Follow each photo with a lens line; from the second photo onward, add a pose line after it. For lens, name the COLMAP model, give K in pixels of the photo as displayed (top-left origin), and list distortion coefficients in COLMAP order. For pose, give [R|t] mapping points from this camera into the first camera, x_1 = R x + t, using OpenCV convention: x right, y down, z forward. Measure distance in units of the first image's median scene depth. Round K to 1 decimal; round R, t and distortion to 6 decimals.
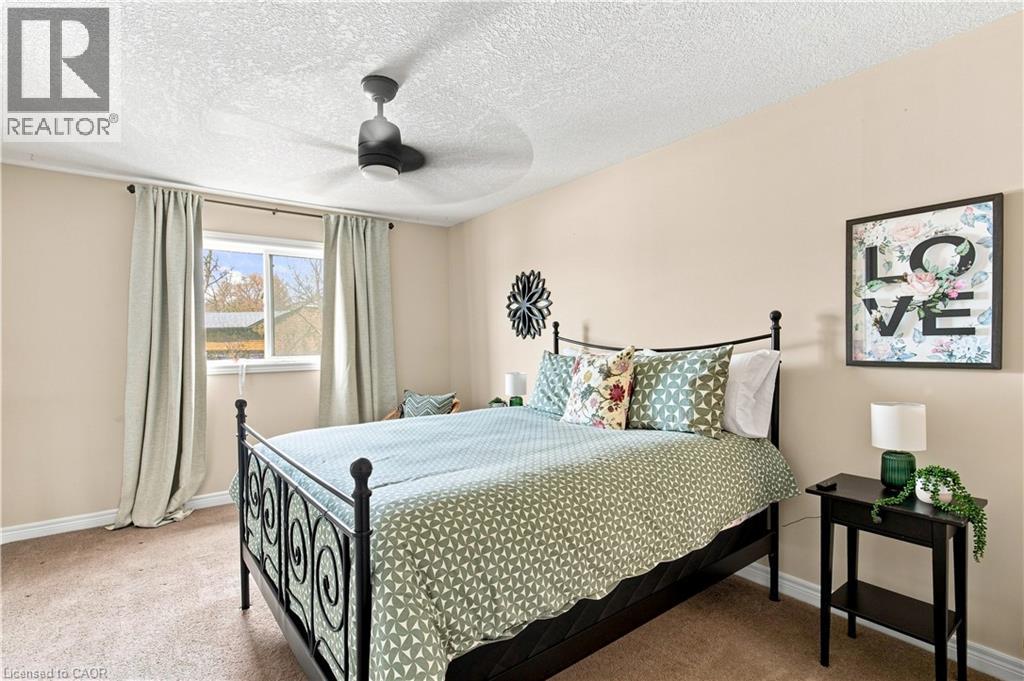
lens RADIAL K [[481.3, 0, 511.2], [0, 481.3, 341.8], [0, 0, 1]] dist [-0.003136, -0.000299]
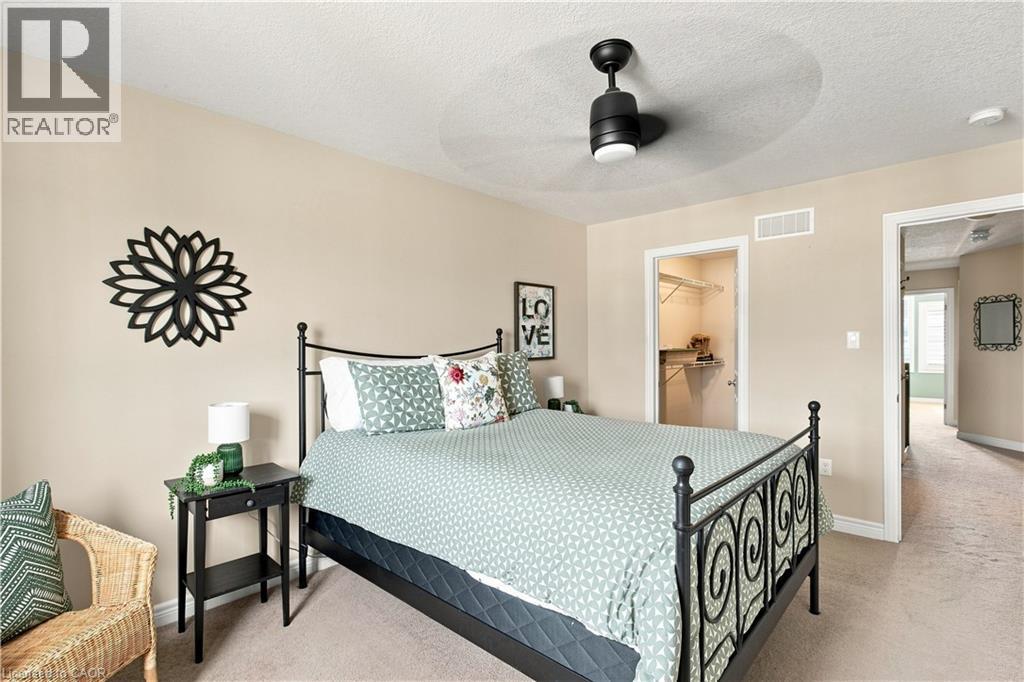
lens RADIAL K [[481.3, 0, 508.2], [0, 481.3, 341.3], [0, 0, 1]] dist [-0.003136, -0.000299]
pose [[-0.162678, 0.012183, 0.986604, -1.029042], [0.008718, 0.999902, -0.010910, -0.004758], [-0.986641, 0.006827, -0.162768, 1.242149]]
